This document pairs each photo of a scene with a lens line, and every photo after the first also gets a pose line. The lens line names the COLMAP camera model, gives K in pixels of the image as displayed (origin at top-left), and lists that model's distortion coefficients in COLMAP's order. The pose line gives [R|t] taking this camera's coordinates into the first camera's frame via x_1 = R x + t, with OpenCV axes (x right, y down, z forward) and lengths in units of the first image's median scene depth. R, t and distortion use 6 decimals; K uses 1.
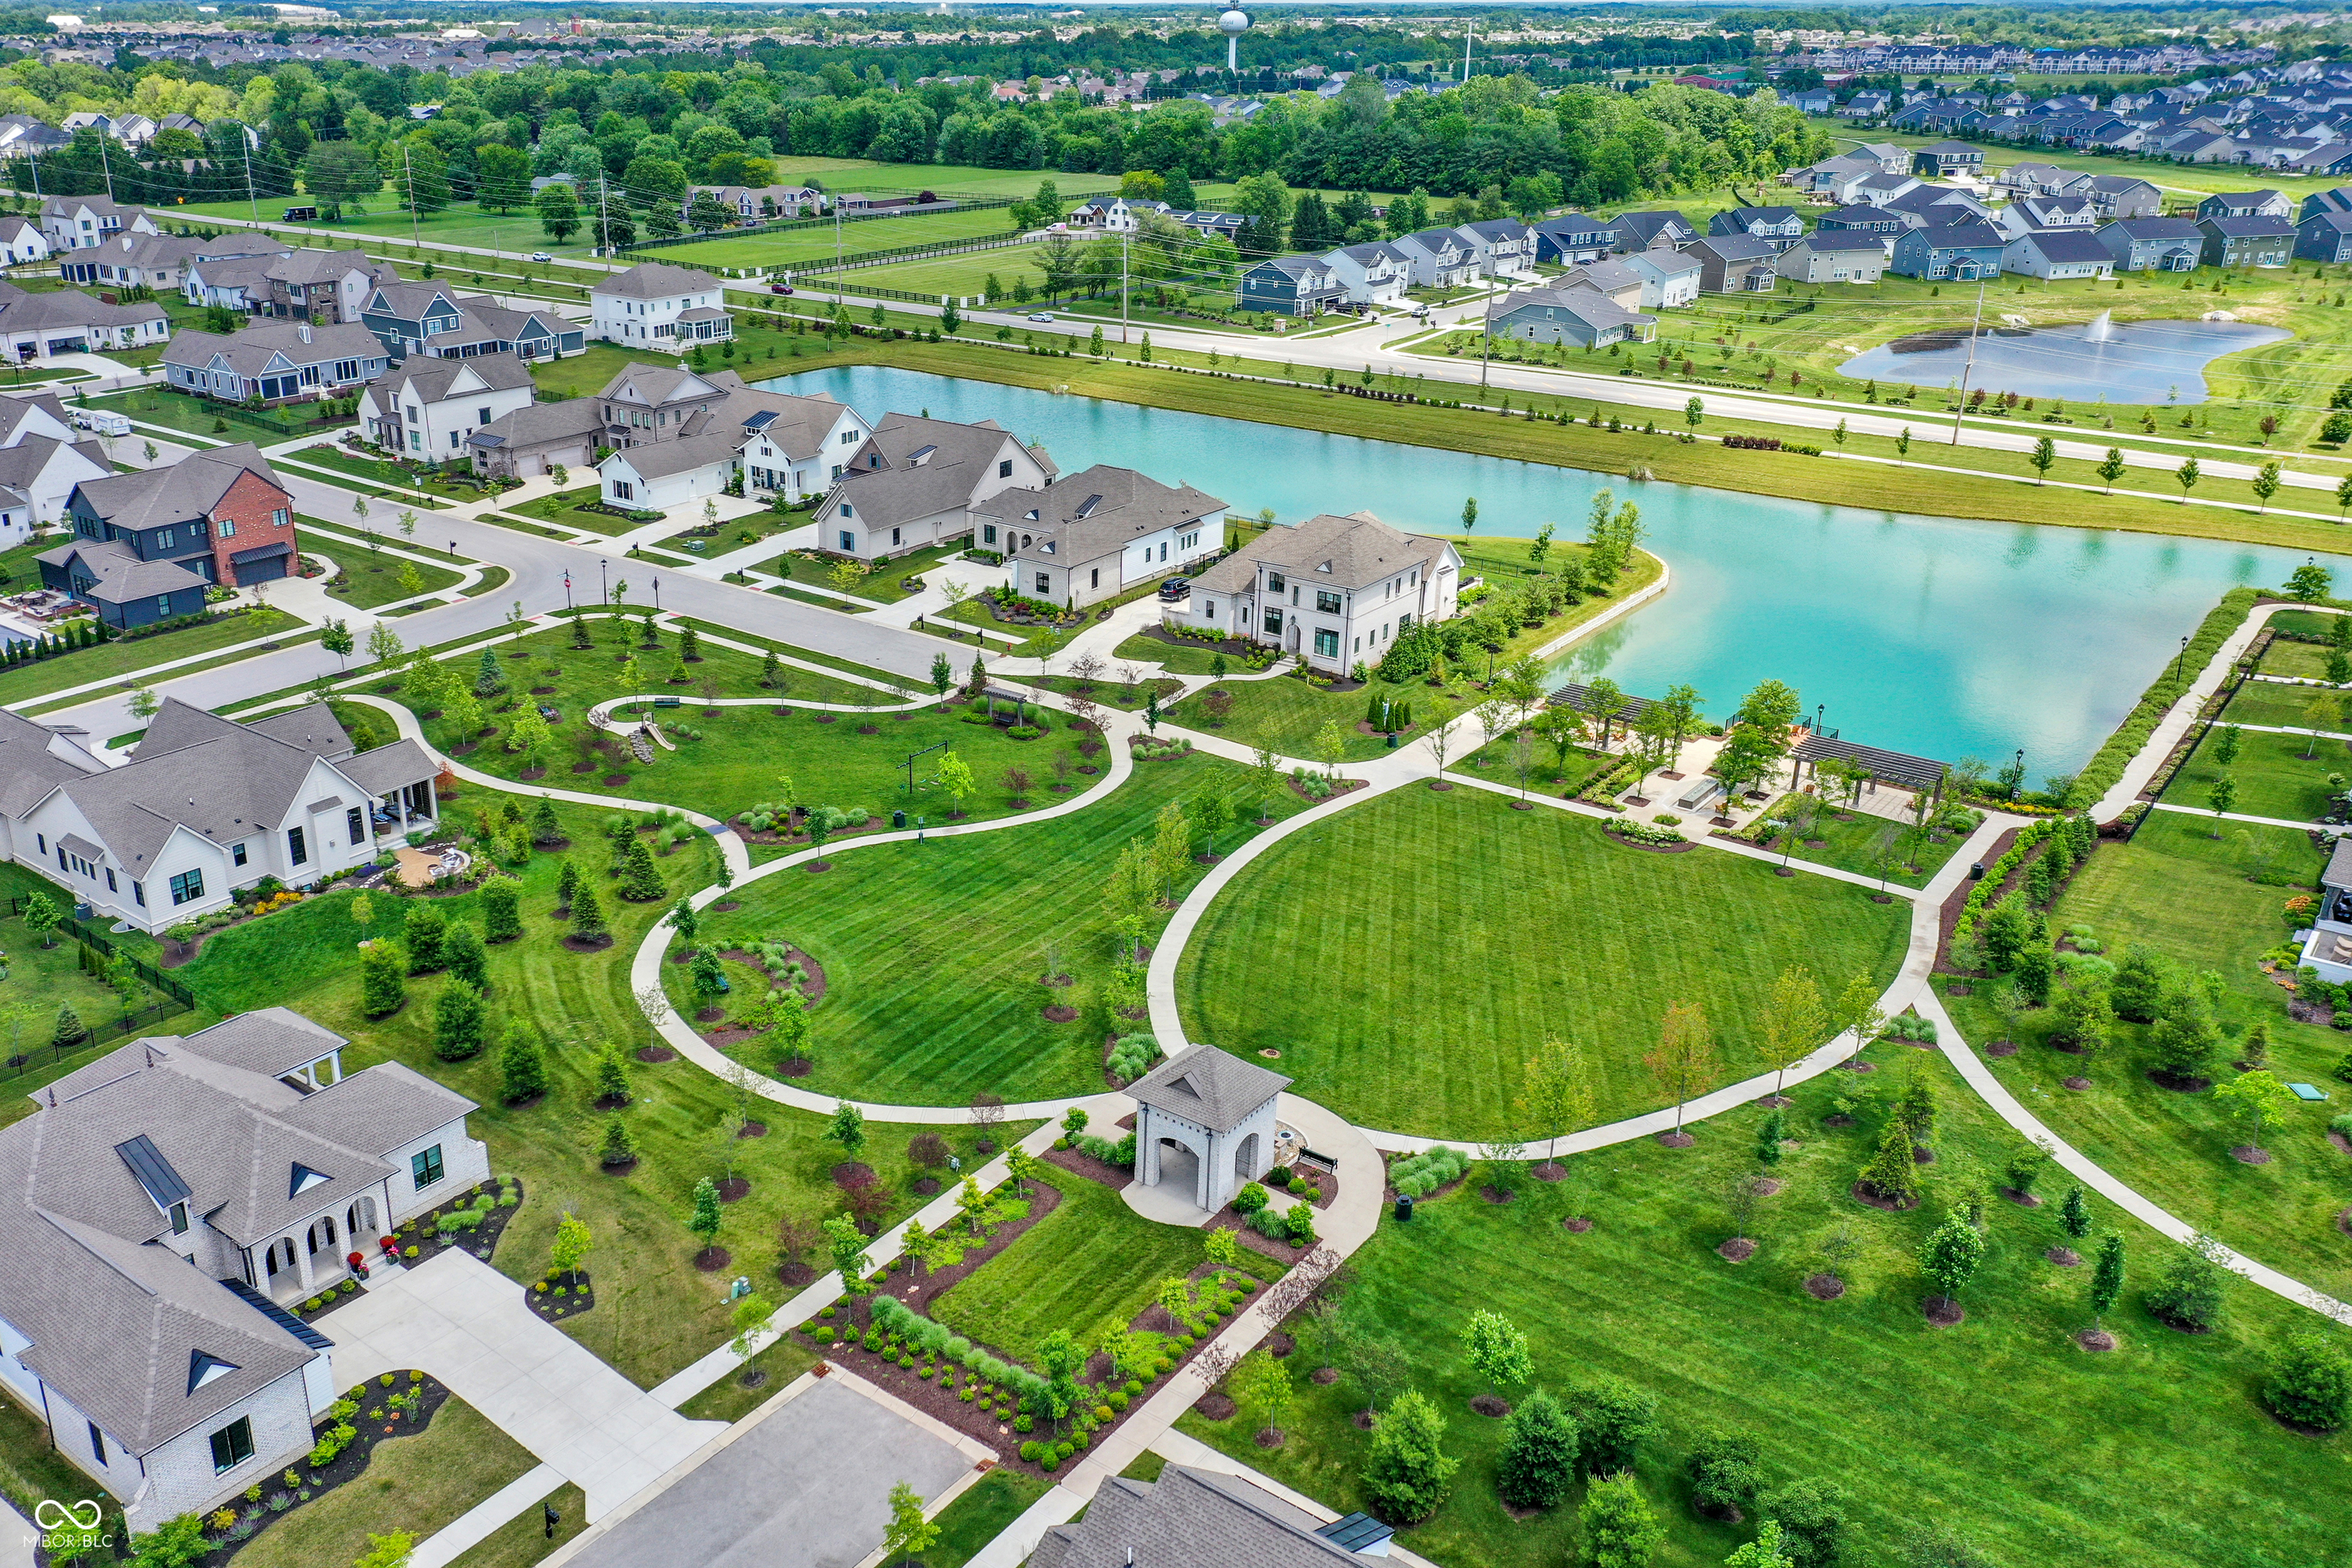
lens RADIAL K [[1942.5, 0, 1184.0], [0, 1942.5, 846.3], [0, 0, 1]] dist [0.013432, 0.022831]
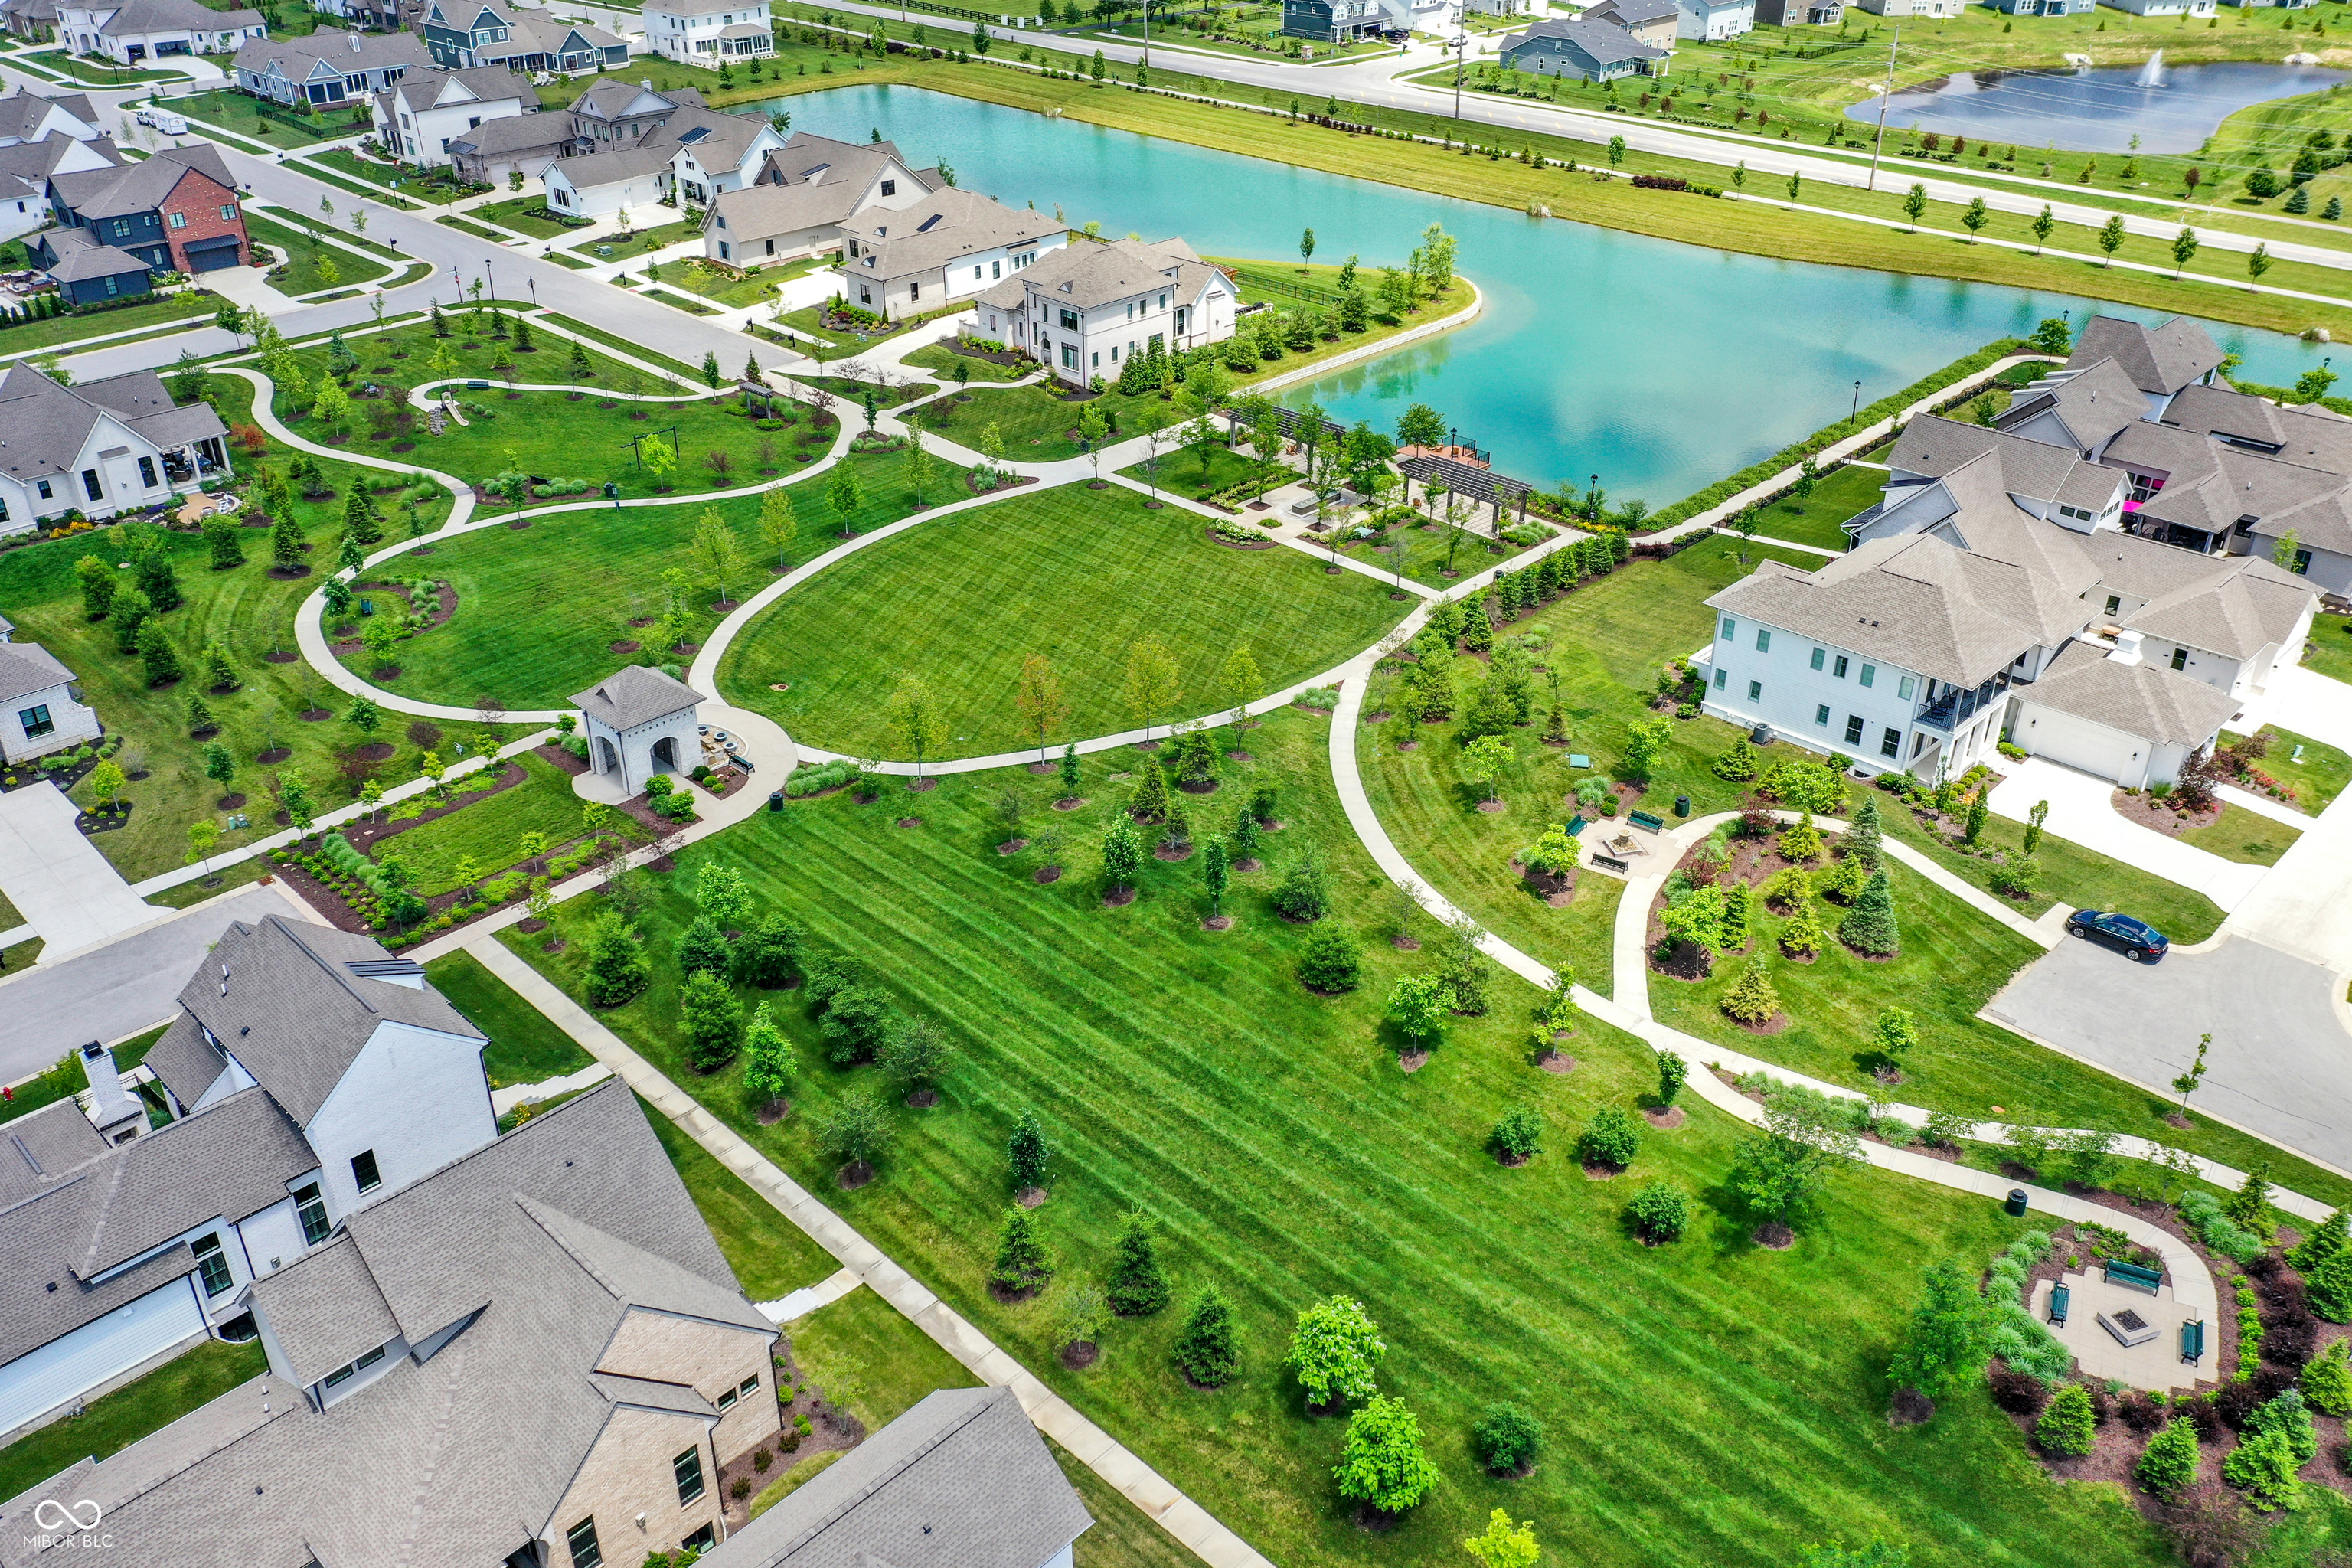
lens RADIAL K [[1942.5, 0, 1212.3], [0, 1942.5, 761.8], [0, 0, 1]] dist [0.013432, 0.022831]
pose [[0.992200, 0.059955, -0.109292, 0.249653], [-0.049425, 0.994093, 0.096629, 0.012375], [0.114440, -0.090473, 0.989302, -0.096549]]
